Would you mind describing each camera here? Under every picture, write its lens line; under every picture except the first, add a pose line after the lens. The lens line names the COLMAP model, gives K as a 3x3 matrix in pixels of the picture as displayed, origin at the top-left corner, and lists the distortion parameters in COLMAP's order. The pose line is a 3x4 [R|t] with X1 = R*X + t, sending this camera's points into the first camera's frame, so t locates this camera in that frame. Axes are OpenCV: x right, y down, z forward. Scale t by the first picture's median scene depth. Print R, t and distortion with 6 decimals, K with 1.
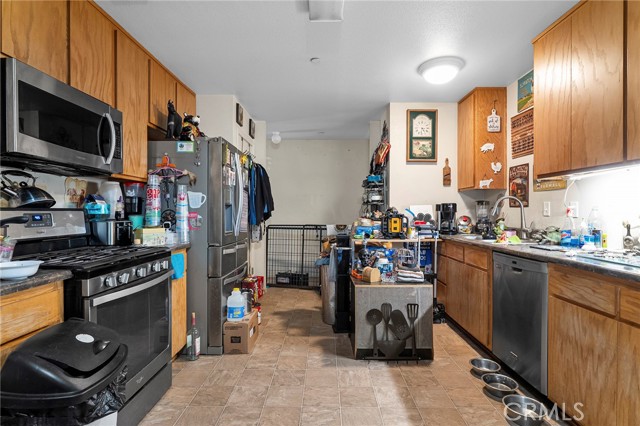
lens RADIAL K [[325.4, 0, 320.4], [0, 325.4, 214.4], [0, 0, 1]] dist [-0.005671, 0.003206]
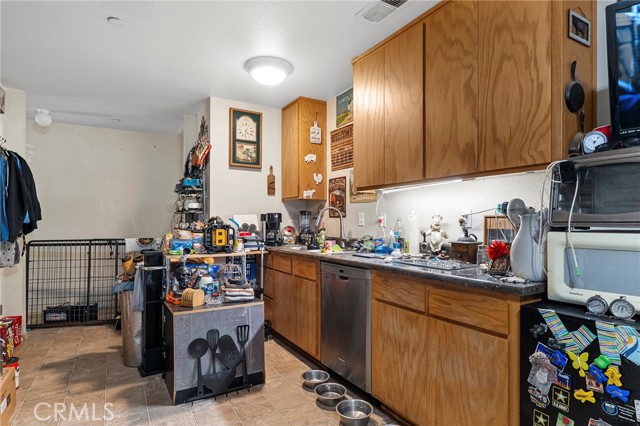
lens RADIAL K [[352.9, 0, 320.3], [0, 352.9, 223.4], [0, 0, 1]] dist [-0.005069, 0.002468]
pose [[0.856070, -0.002315, 0.516854, -0.031562], [0.003844, 0.999991, -0.001889, -0.001642], [-0.516845, 0.003604, 0.856071, 0.059986]]
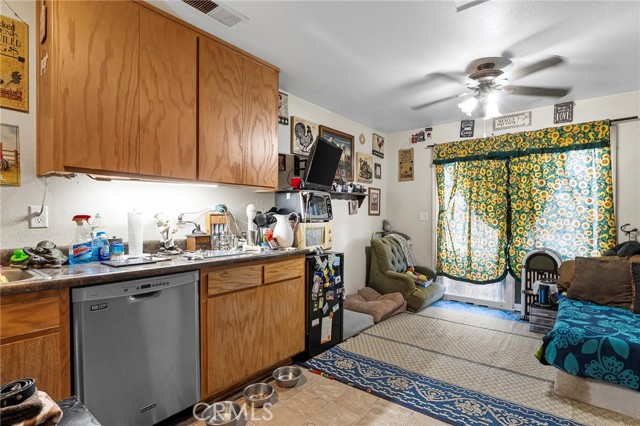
lens RADIAL K [[325.4, 0, 319.9], [0, 325.4, 216.5], [0, 0, 1]] dist [-0.005671, 0.003206]
pose [[-0.787902, -0.000778, 0.615800, -0.153344], [0.003981, 0.999972, 0.006358, -0.014975], [-0.615788, 0.007461, -0.787877, 1.075427]]
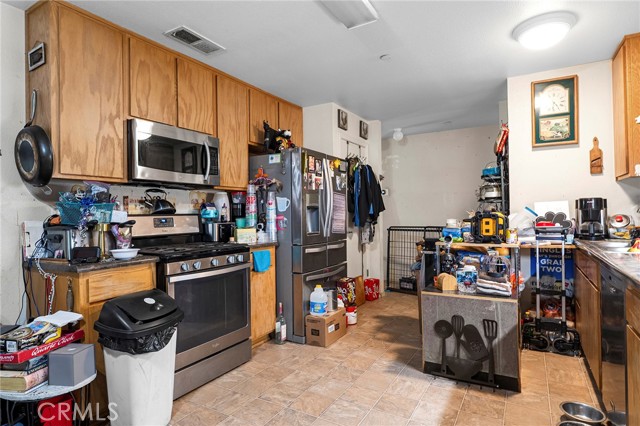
lens RADIAL K [[352.9, 0, 318.5], [0, 352.9, 212.9], [0, 0, 1]] dist [-0.005069, 0.002468]
pose [[0.868601, -0.016648, -0.495232, 0.337145], [0.013237, 0.999858, -0.010394, 0.000453], [0.495334, 0.002473, 0.868699, -0.014763]]
